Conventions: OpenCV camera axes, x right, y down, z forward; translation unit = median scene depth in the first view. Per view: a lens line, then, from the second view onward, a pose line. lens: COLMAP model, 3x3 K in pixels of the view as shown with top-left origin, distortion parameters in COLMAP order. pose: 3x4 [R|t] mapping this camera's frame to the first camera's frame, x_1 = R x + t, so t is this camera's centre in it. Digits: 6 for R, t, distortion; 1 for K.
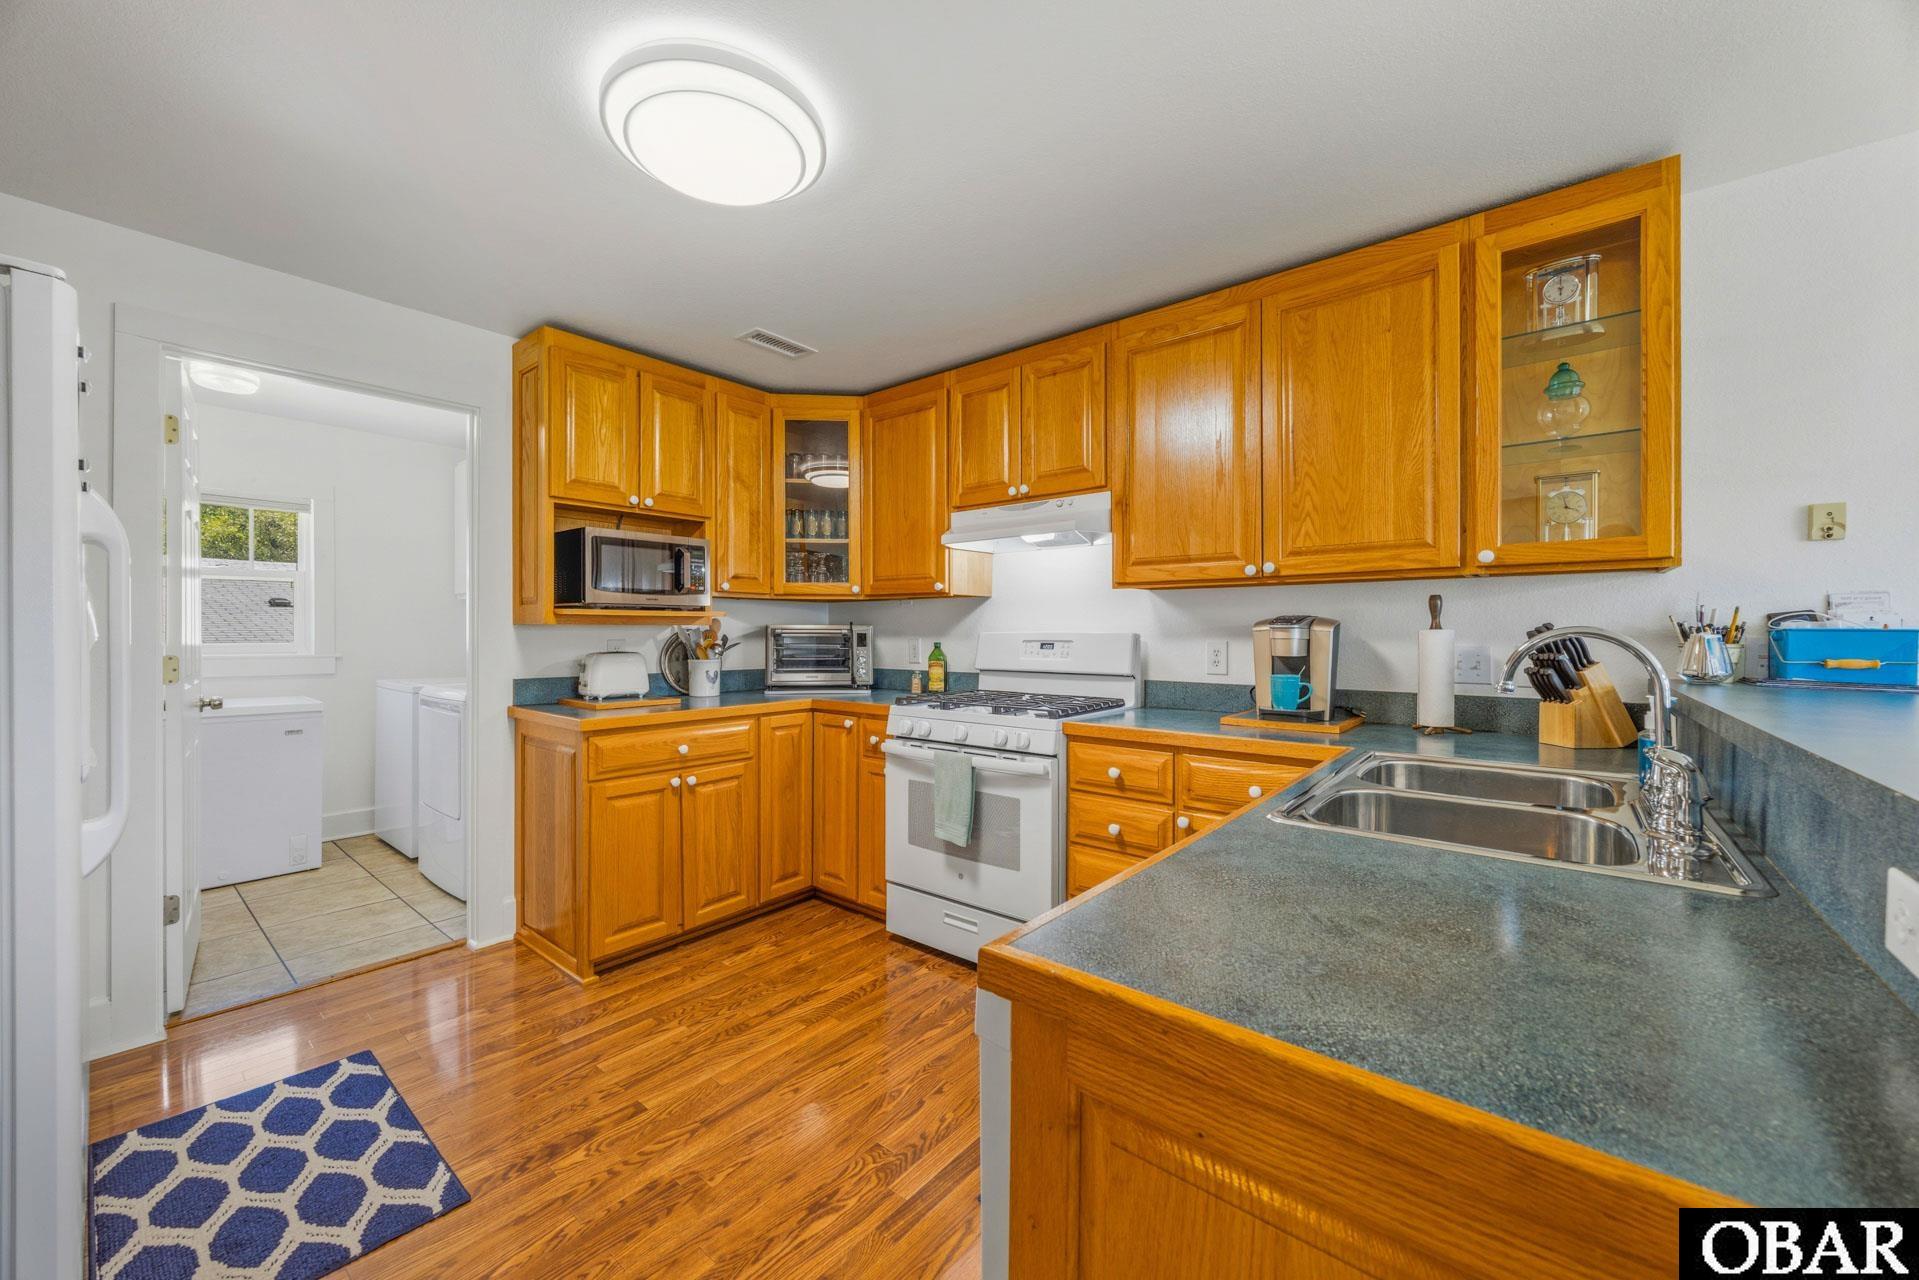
lens RADIAL K [[731.1, 0, 958.5], [0, 731.1, 633.0], [0, 0, 1]] dist [-0.006389, -0.000086]
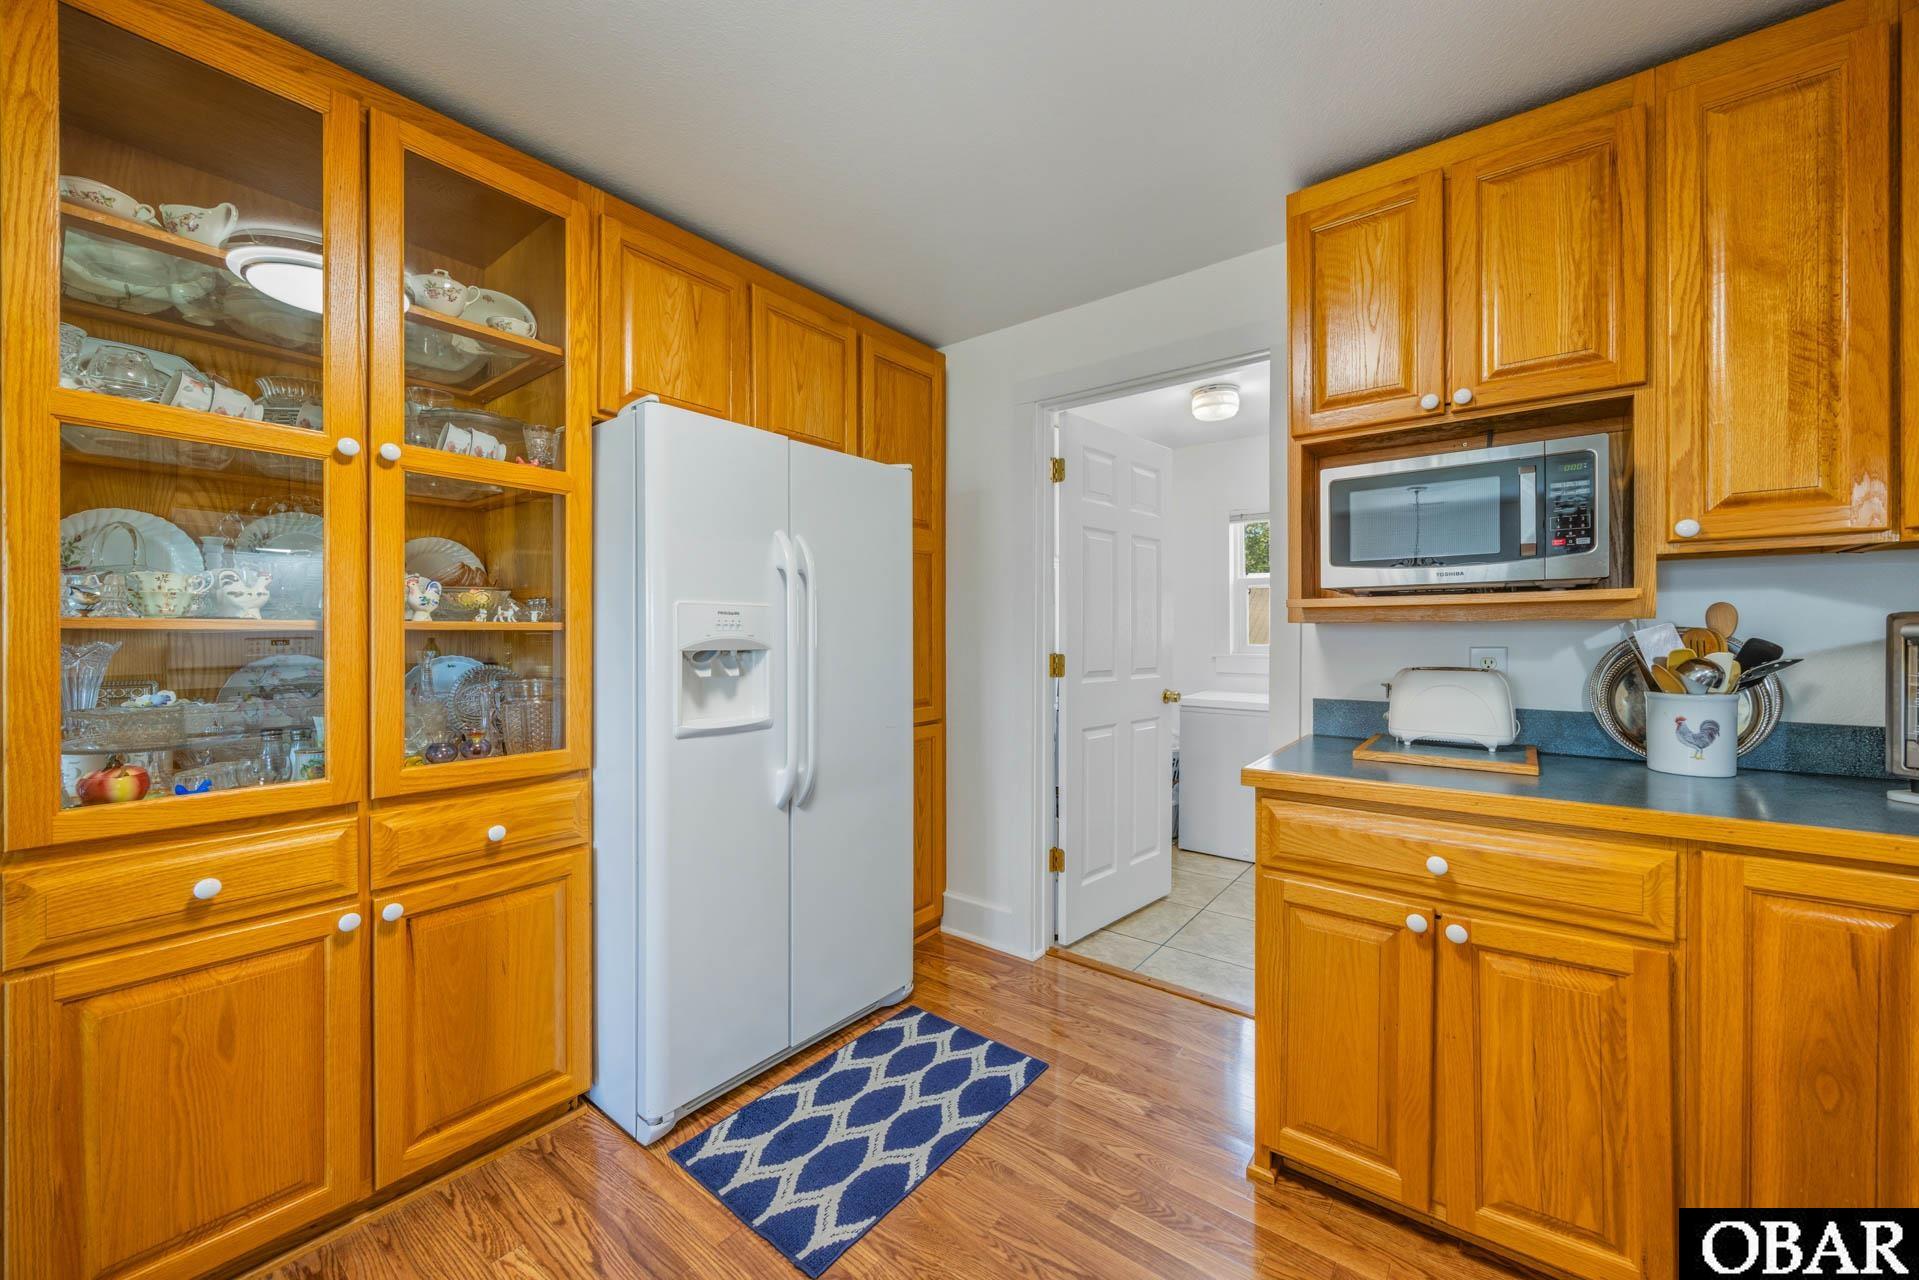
lens RADIAL K [[722.3, 0, 957.0], [0, 722.3, 637.7], [0, 0, 1]] dist [-0.007251, 0.000012]
pose [[0.023854, 0.001673, -0.999714, 0.116033], [0.000745, 0.999998, 0.001691, 0.000557], [0.999715, -0.000785, 0.023853, 0.670426]]
